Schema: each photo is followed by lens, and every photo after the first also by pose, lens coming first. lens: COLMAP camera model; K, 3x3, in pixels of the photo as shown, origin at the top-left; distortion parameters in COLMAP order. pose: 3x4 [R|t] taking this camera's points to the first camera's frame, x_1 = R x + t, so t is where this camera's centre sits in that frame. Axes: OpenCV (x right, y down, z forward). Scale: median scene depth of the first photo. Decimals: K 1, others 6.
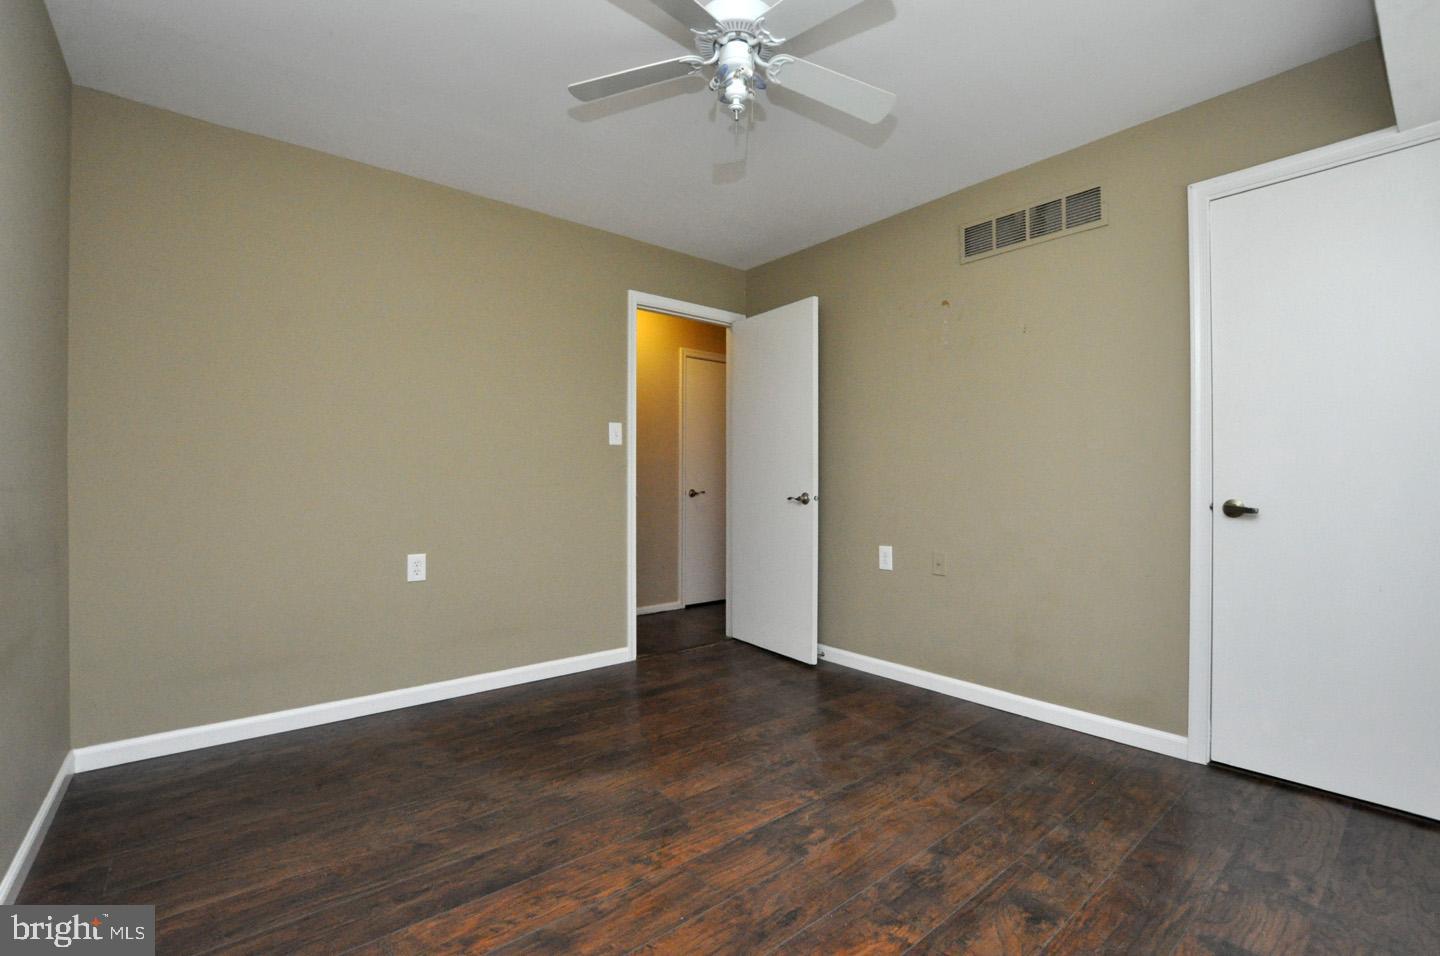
lens RADIAL K [[633.7, 0, 723.0], [0, 633.7, 481.1], [0, 0, 1]] dist [-0.038828, 0.009254]
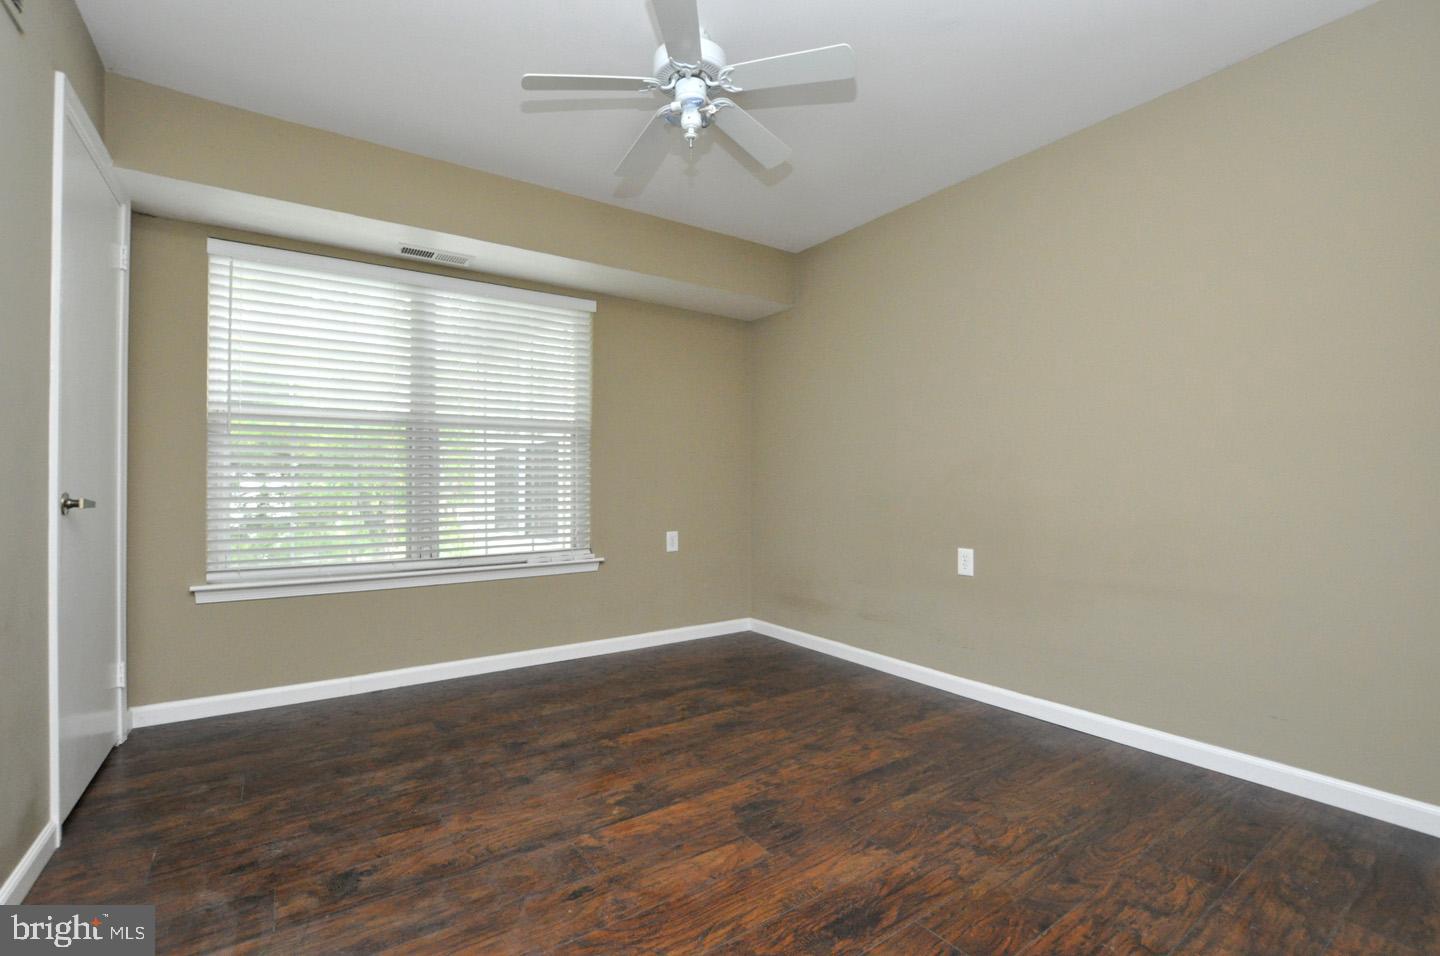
lens RADIAL K [[633.7, 0, 723.0], [0, 633.7, 481.1], [0, 0, 1]] dist [-0.038828, 0.009254]
pose [[-0.996498, -0.000144, 0.083619, -0.124077], [-0.000917, 0.999957, -0.009204, 0.024207], [-0.083614, -0.009249, -0.996455, 2.034978]]
